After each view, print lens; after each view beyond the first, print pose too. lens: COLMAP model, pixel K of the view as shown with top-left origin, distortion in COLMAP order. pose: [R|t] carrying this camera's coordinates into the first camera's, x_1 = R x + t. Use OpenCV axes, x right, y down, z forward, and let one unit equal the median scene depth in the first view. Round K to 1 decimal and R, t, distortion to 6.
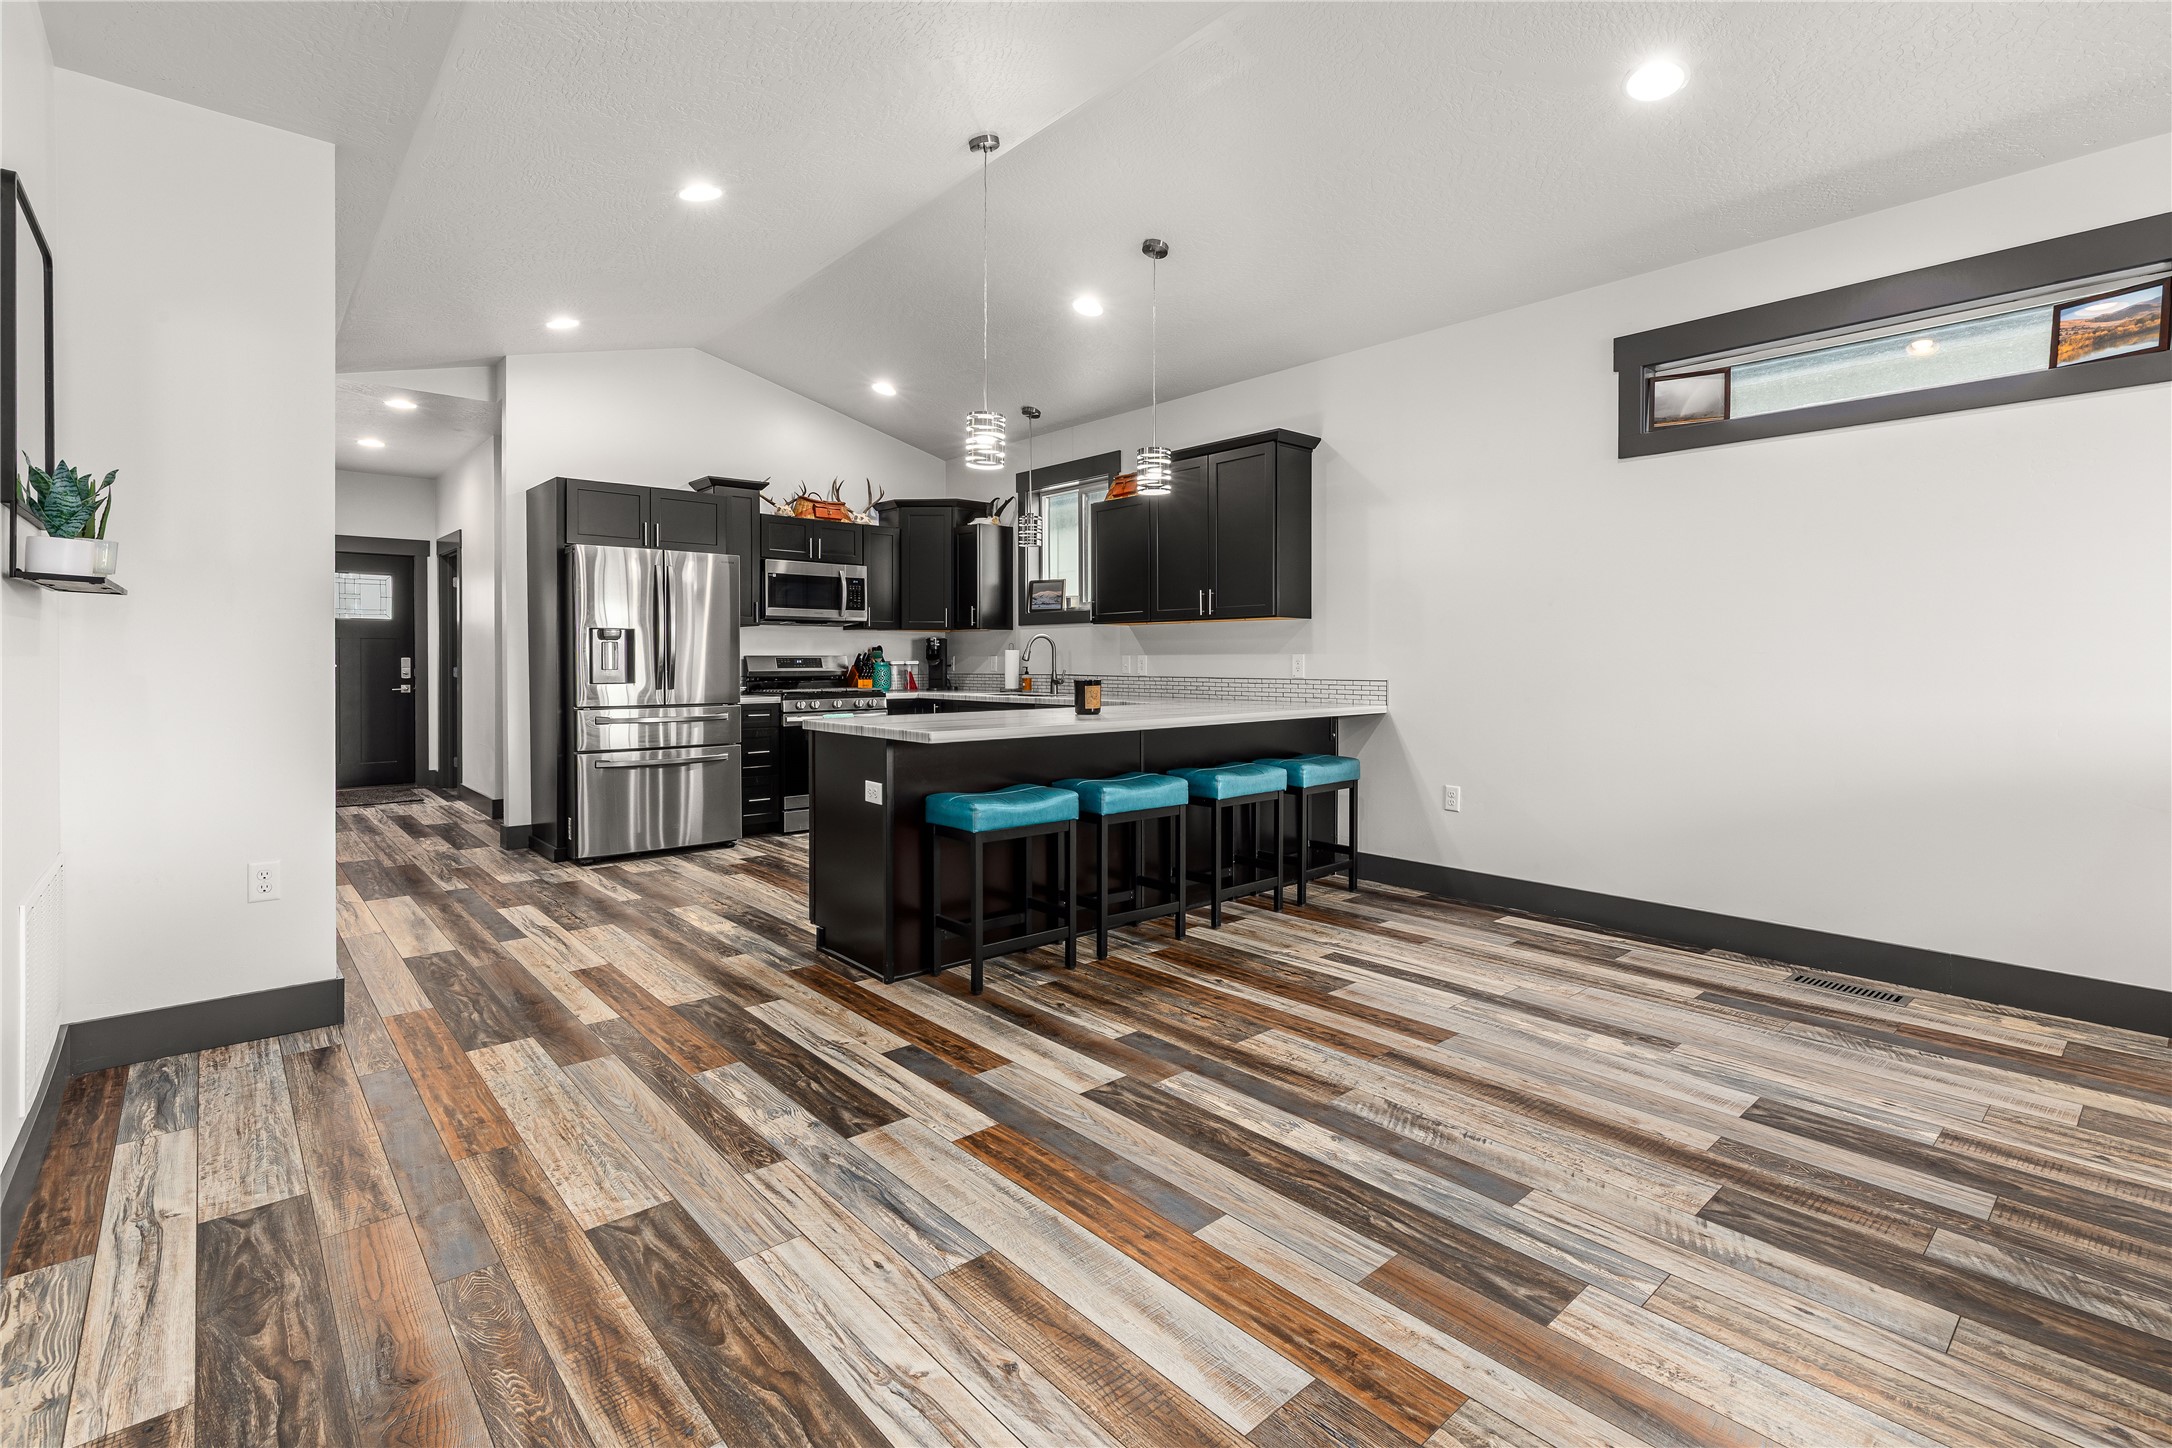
lens RADIAL K [[991.3, 0, 1113.6], [0, 991.3, 672.6], [0, 0, 1]] dist [0.004207, -0.000046]
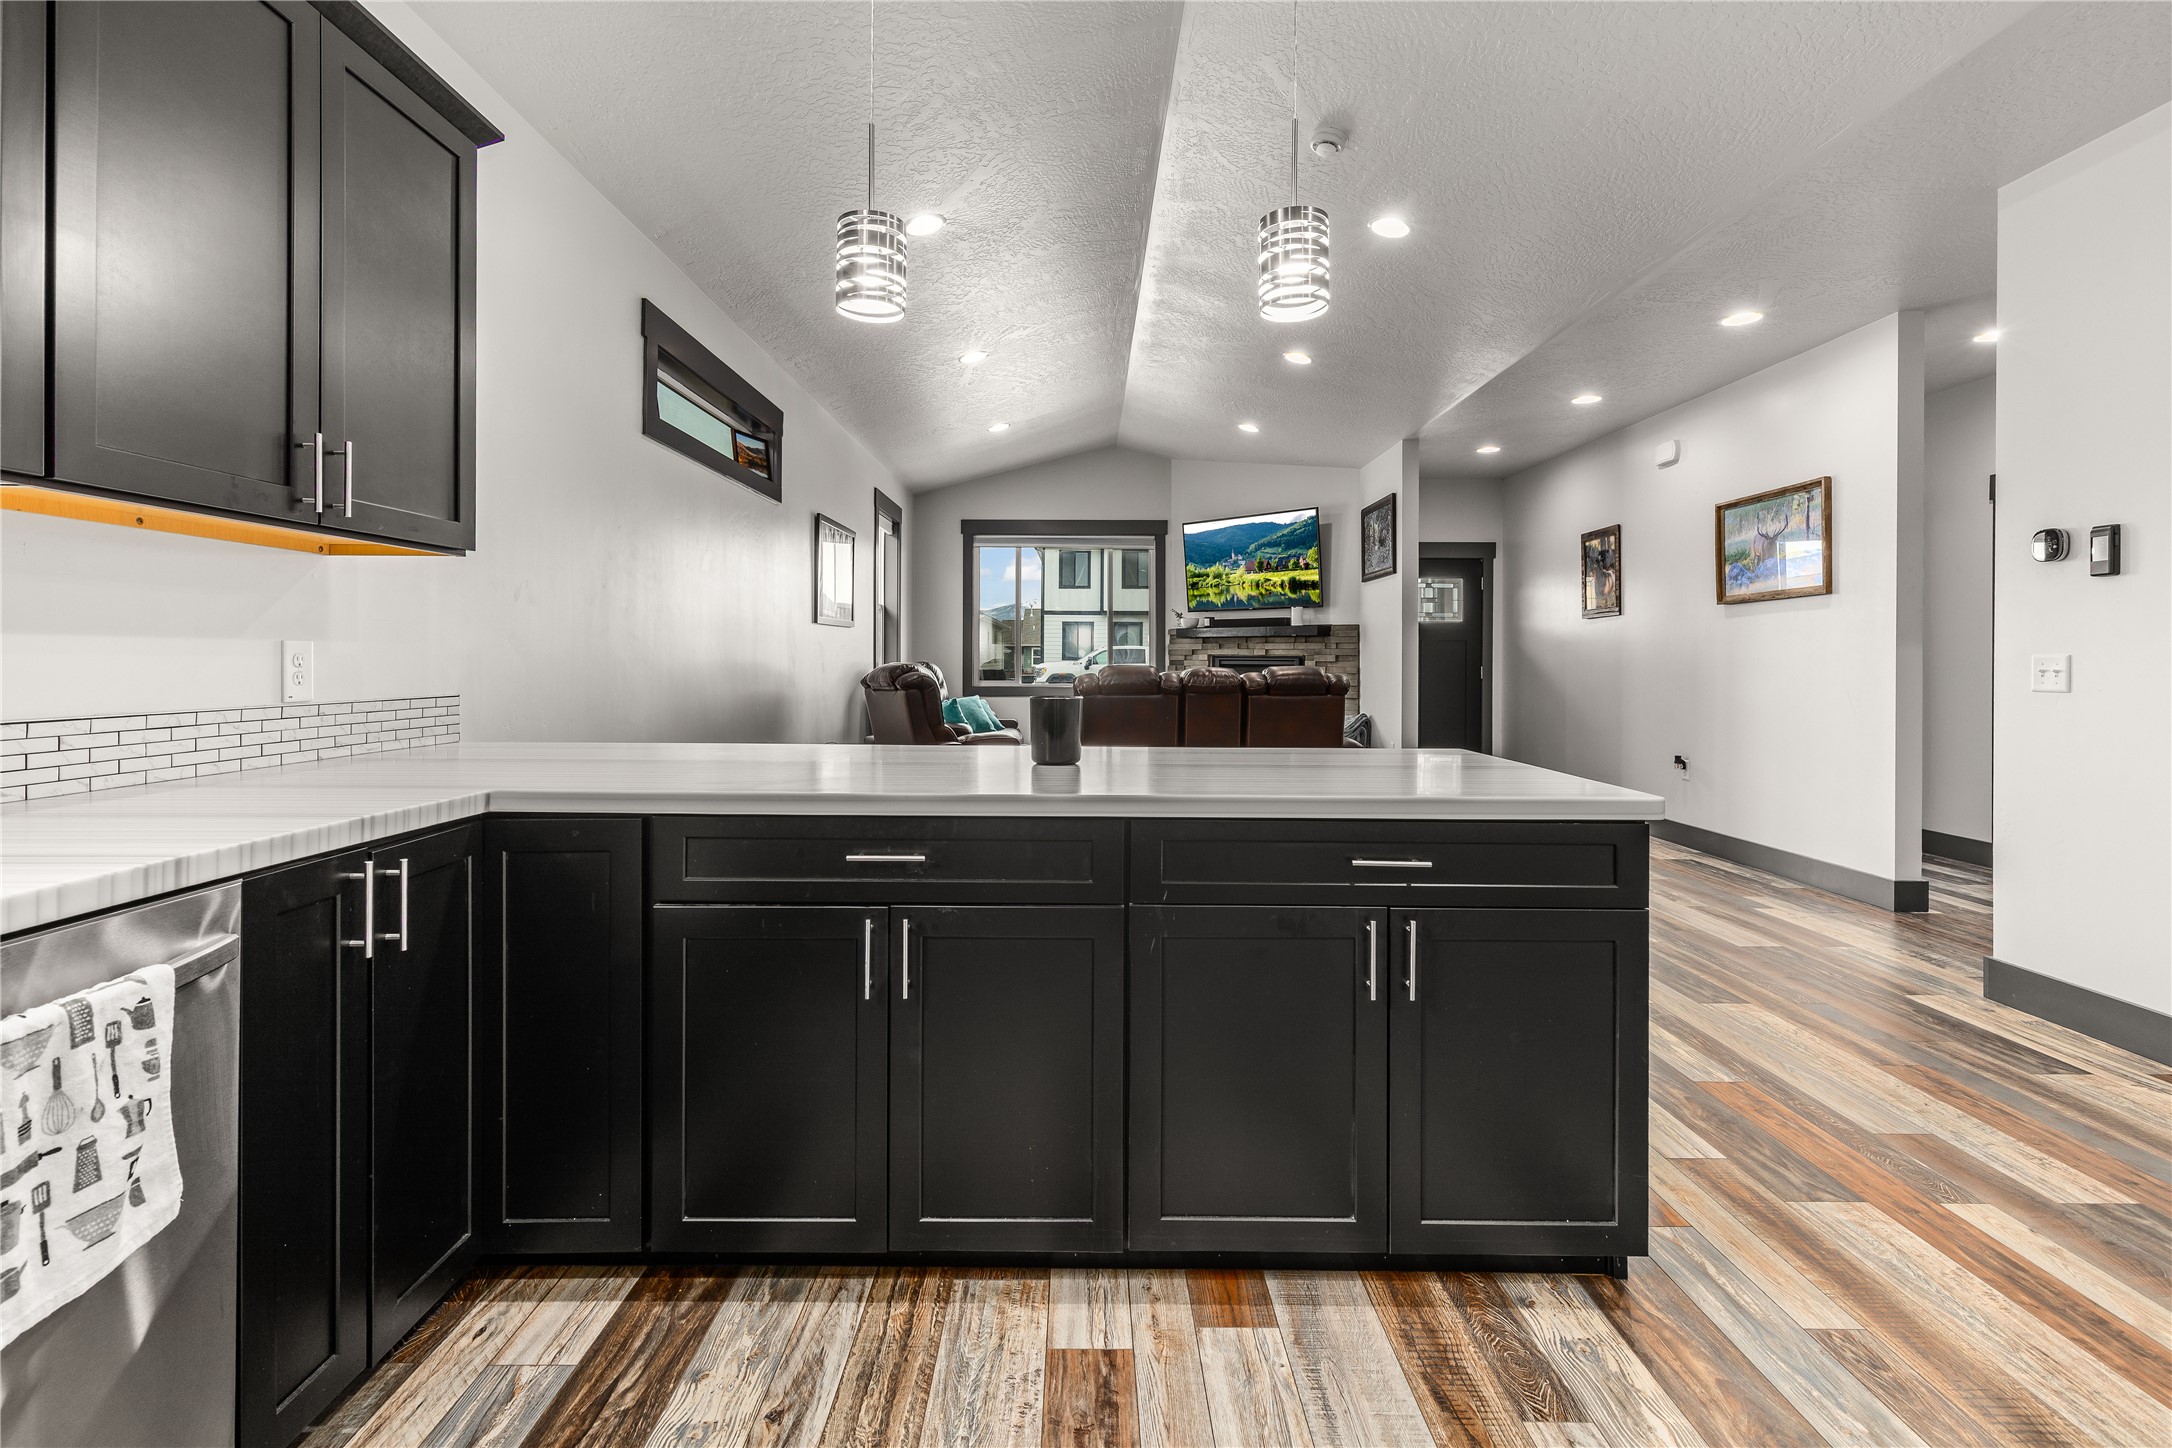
lens RADIAL K [[1008.1, 0, 1075.3], [0, 1008.1, 661.8], [0, 0, 1]] dist [0.004567, 0.000316]
pose [[-0.733854, -0.004257, 0.679294, -0.406242], [0.004020, 0.999936, 0.010609, -0.016793], [-0.679295, 0.010516, -0.733790, 1.437148]]
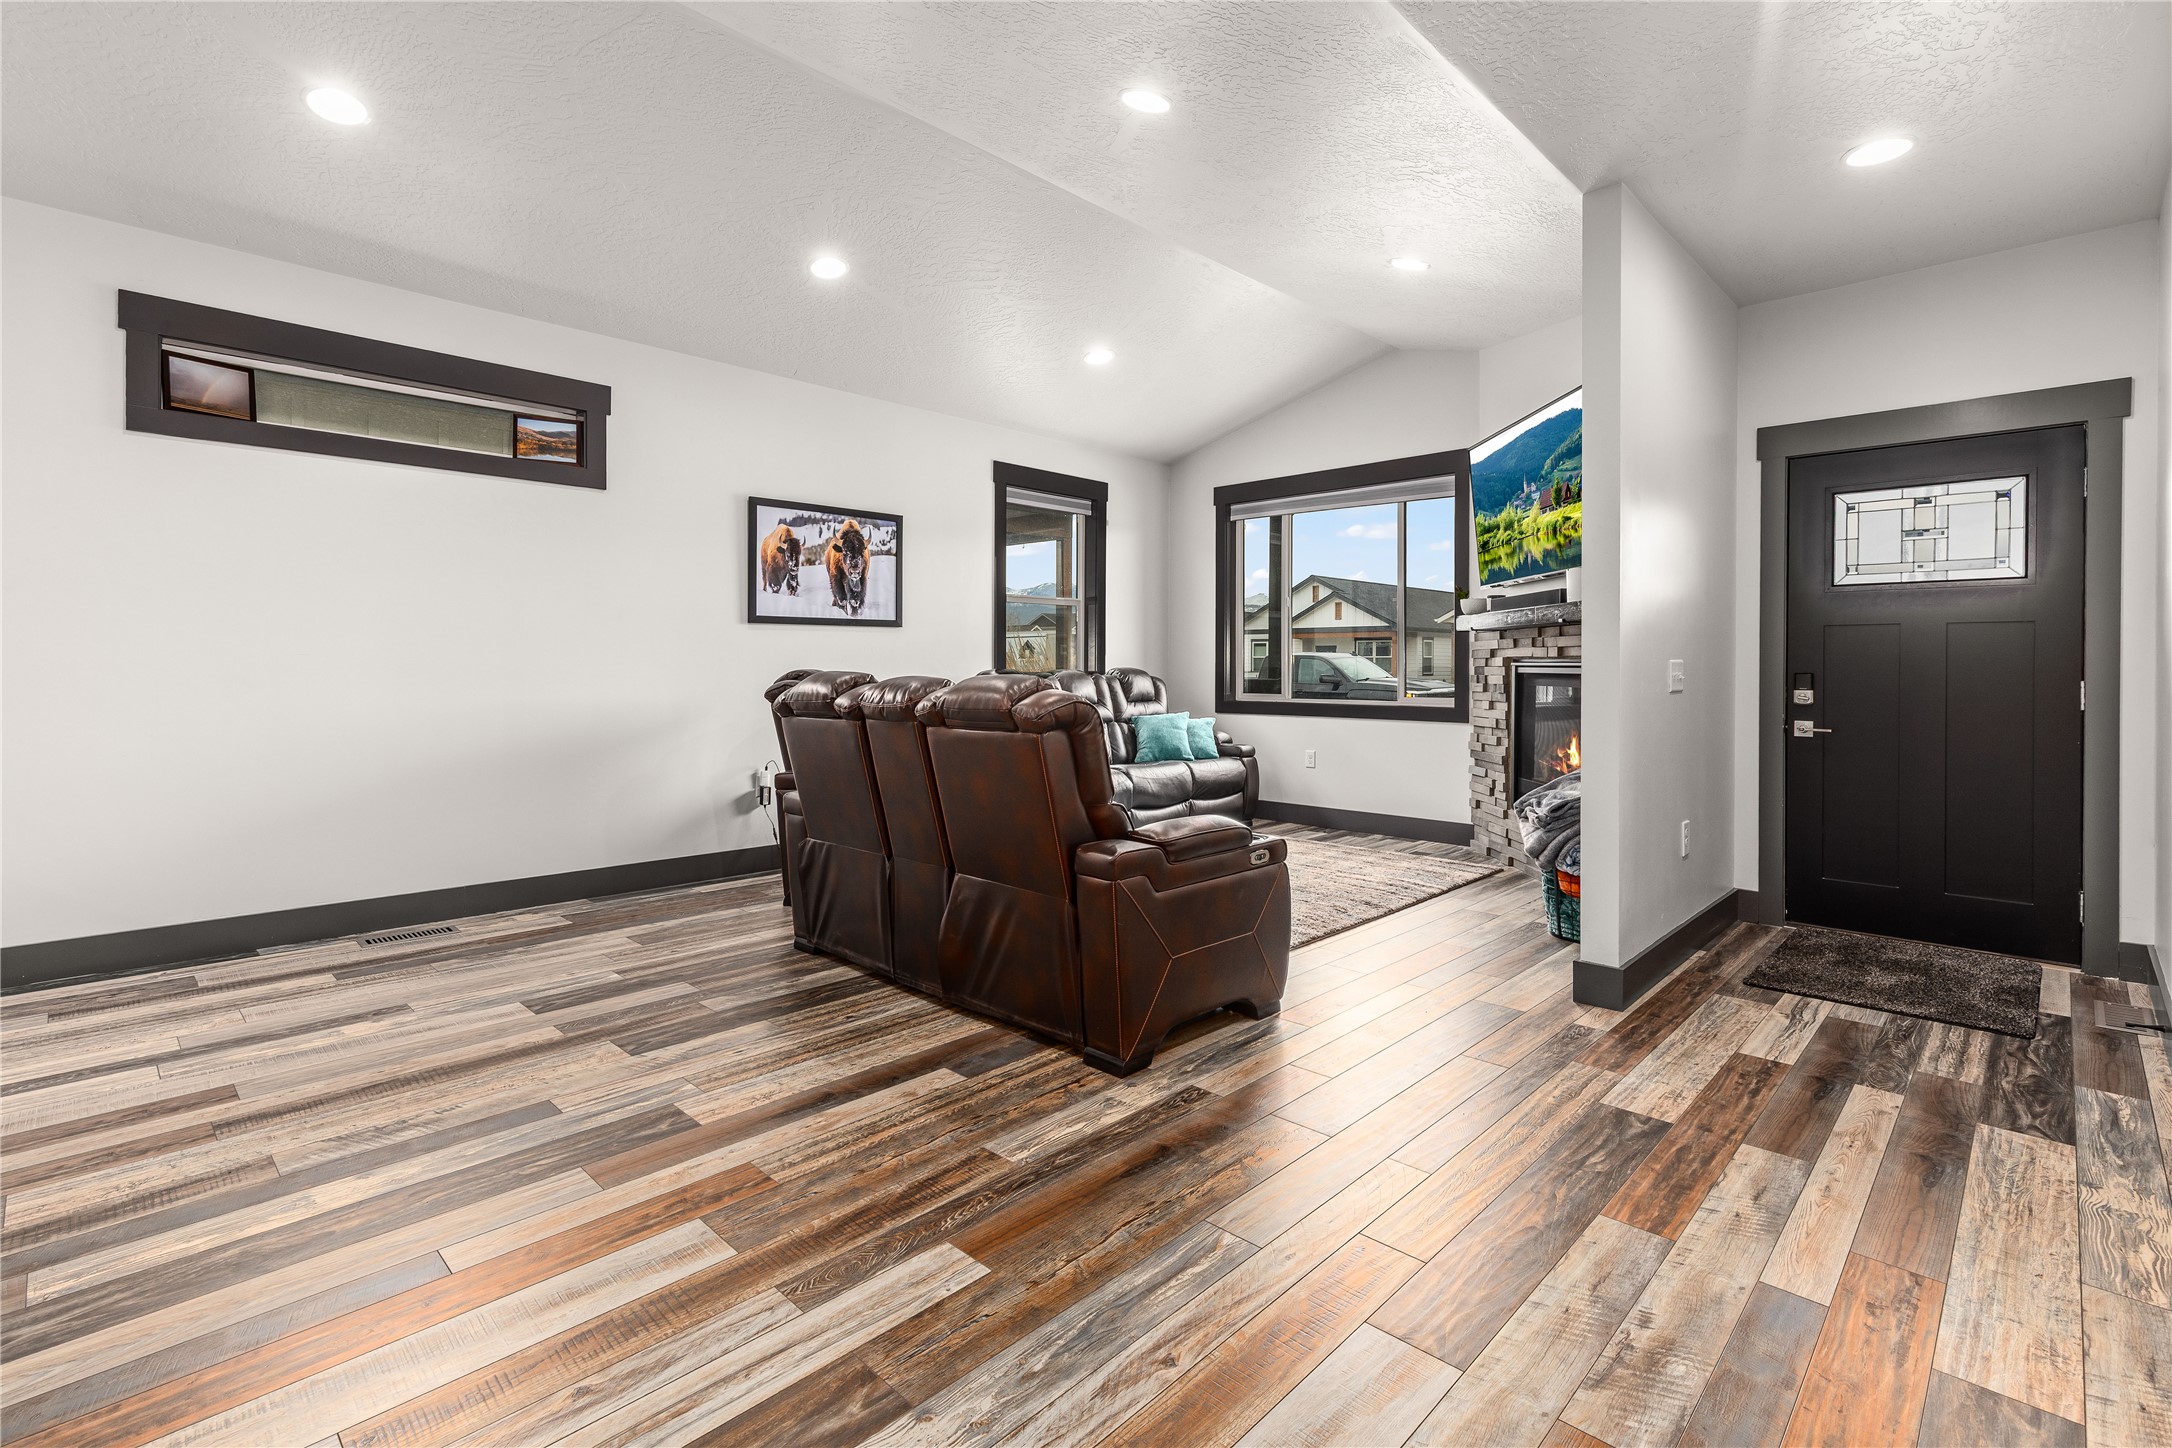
lens RADIAL K [[1008.1, 0, 1075.3], [0, 1008.1, 661.8], [0, 0, 1]] dist [0.004567, 0.000316]
pose [[-0.055957, 0.003299, 0.998428, -0.436307], [0.008645, 0.999959, -0.002819, -0.000937], [-0.998396, 0.008473, -0.055984, 0.223293]]
